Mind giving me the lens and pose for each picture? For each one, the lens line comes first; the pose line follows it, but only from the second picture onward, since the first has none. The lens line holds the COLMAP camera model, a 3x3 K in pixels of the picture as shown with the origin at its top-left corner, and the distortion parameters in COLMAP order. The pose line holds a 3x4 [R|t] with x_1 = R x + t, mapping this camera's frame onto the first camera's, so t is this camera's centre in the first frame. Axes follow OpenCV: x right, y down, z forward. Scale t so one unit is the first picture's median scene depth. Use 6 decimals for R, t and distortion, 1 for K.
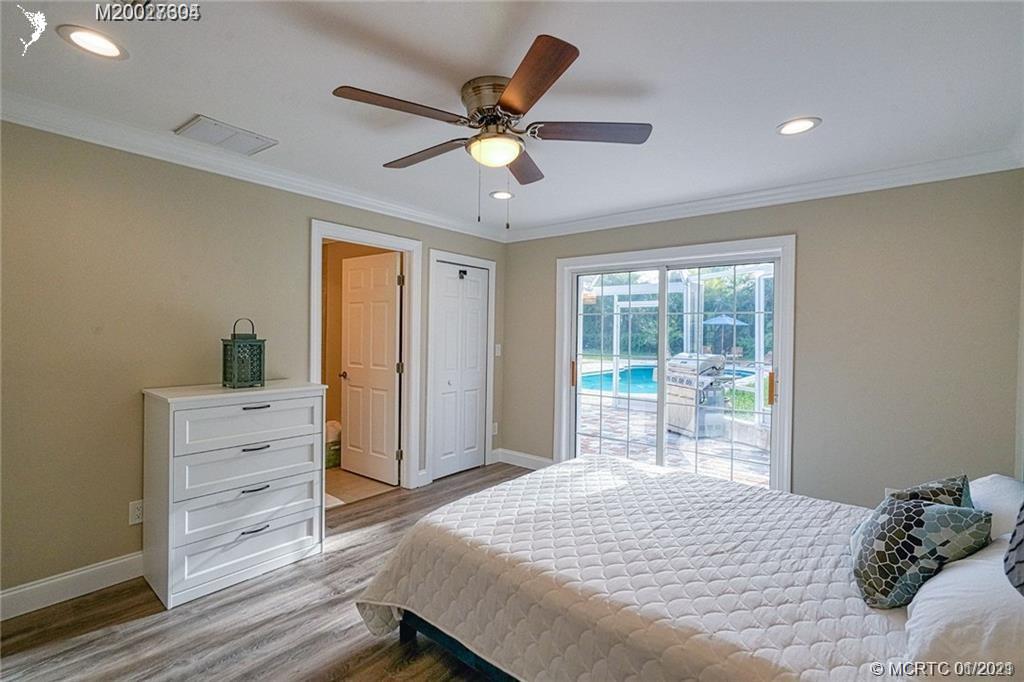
lens RADIAL K [[464.7, 0, 512.0], [0, 464.7, 341.0], [0, 0, 1]] dist [0.004147, 0.001039]
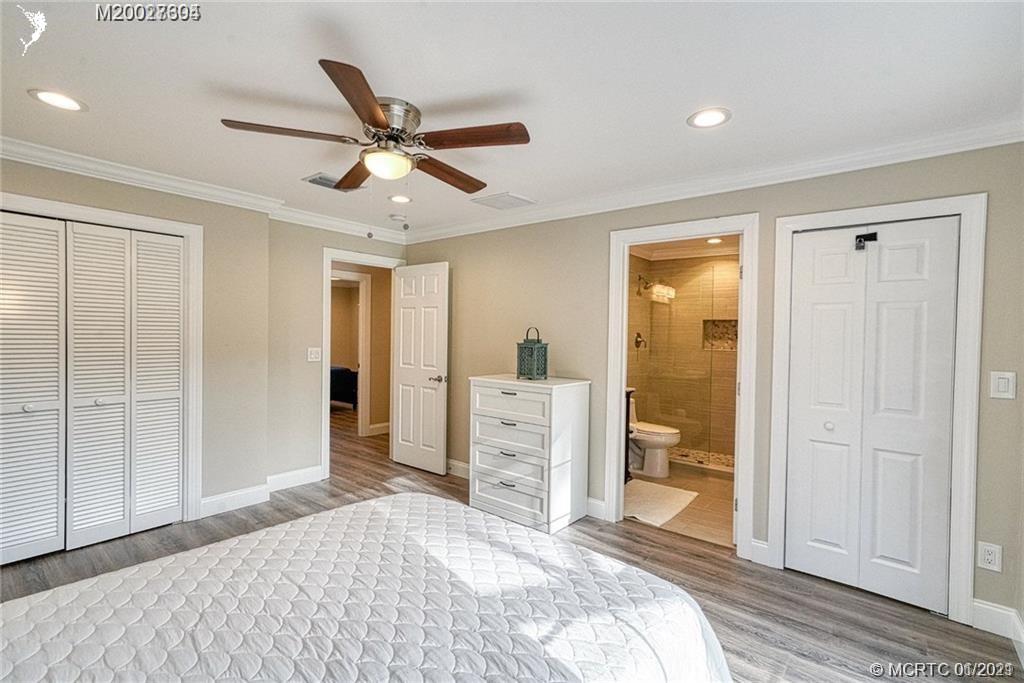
lens RADIAL K [[464.7, 0, 512.0], [0, 464.7, 341.5], [0, 0, 1]] dist [0.004147, 0.001039]
pose [[0.010910, 0.001697, -0.999939, 0.581836], [-0.038783, 0.999247, 0.001272, -0.006347], [0.999188, 0.038767, 0.010968, 0.718908]]
